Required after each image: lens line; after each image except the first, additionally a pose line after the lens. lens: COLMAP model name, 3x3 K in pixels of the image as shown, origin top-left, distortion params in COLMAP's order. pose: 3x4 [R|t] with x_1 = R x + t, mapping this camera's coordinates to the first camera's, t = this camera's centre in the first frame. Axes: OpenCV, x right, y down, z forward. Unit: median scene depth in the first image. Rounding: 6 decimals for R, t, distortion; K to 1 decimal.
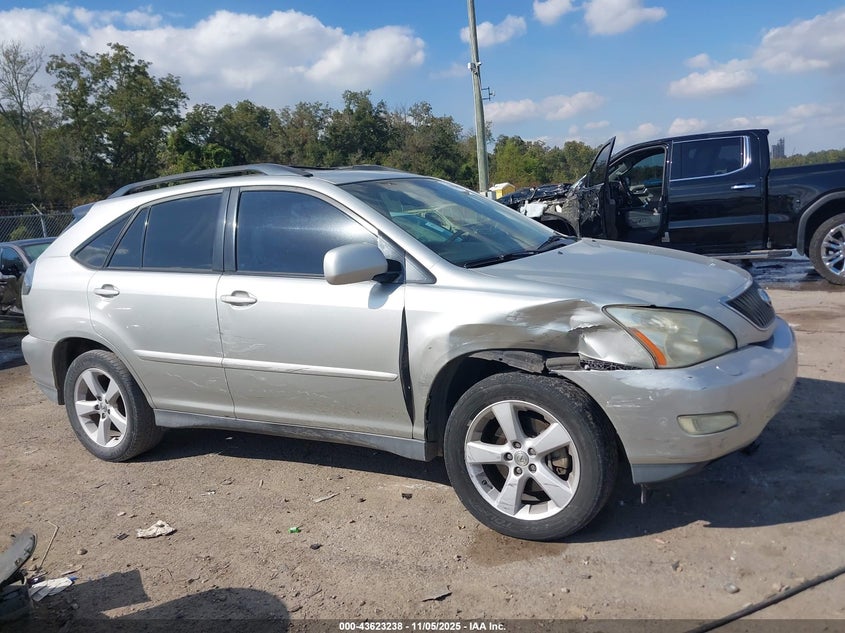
lens RADIAL K [[627.9, 0, 422.5], [0, 627.9, 316.5], [0, 0, 1]] dist [0.005169, -0.003009]
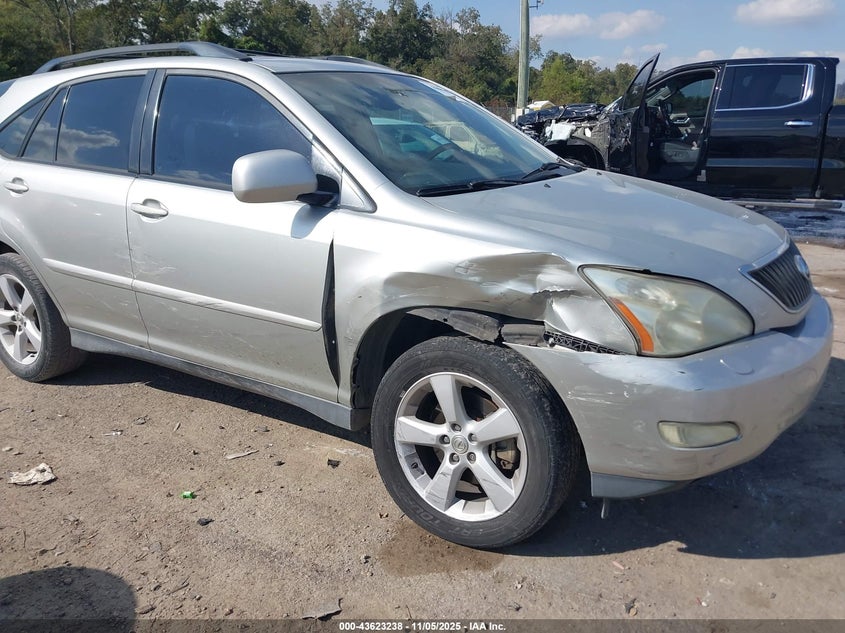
lens RADIAL K [[636.6, 0, 422.5], [0, 636.6, 316.5], [0, 0, 1]] dist [-0.000131, -0.005119]
pose [[0.995486, 0.090965, -0.027069, 0.111579], [-0.086777, 0.987902, 0.128524, -0.032310], [0.038433, -0.125595, 0.991337, 0.207644]]
